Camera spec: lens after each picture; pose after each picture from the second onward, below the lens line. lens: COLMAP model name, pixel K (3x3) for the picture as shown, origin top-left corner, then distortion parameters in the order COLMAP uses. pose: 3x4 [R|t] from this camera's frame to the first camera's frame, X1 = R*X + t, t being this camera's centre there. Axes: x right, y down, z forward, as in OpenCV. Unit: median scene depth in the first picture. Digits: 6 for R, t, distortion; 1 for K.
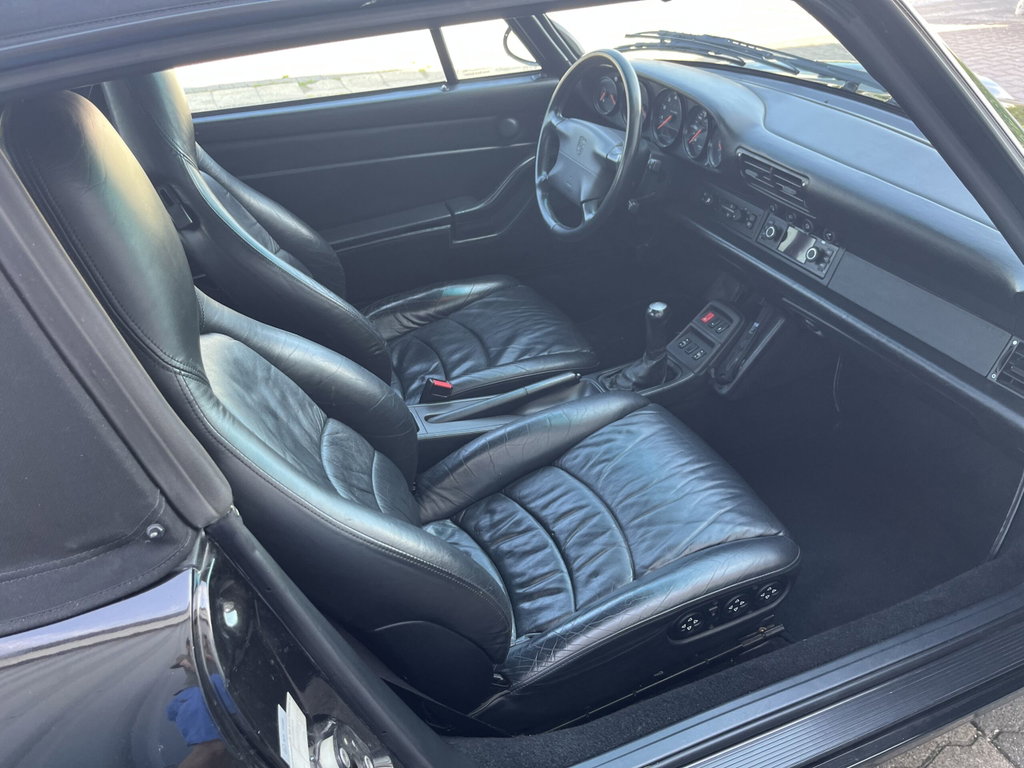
lens RADIAL K [[780.4, 0, 513.8], [0, 780.4, 383.5], [0, 0, 1]] dist [0.071202, -0.101606]
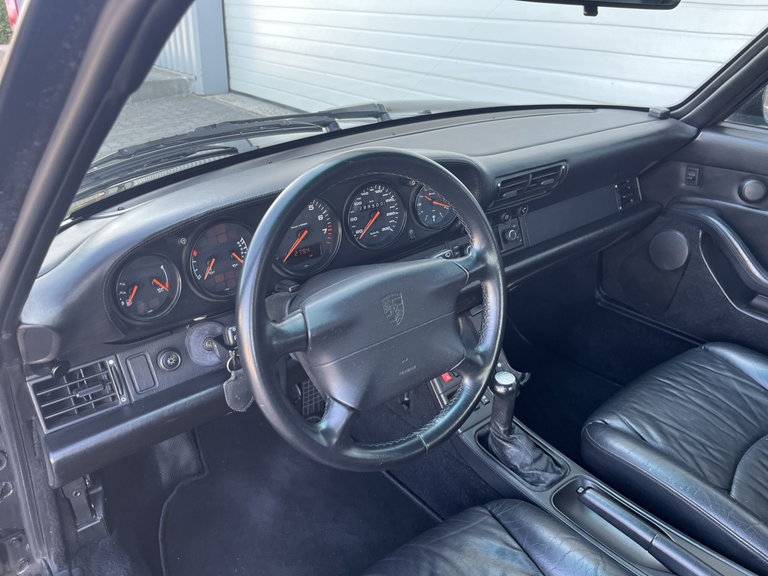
lens RADIAL K [[585.3, 0, 386.3], [0, 585.3, 301.1], [0, 0, 1]] dist [0.071202, -0.101606]
pose [[-0.310244, -0.419232, 0.853225, -0.321428], [0.531295, 0.667803, 0.521311, -0.631289], [-0.788336, 0.615048, 0.015554, 1.177690]]
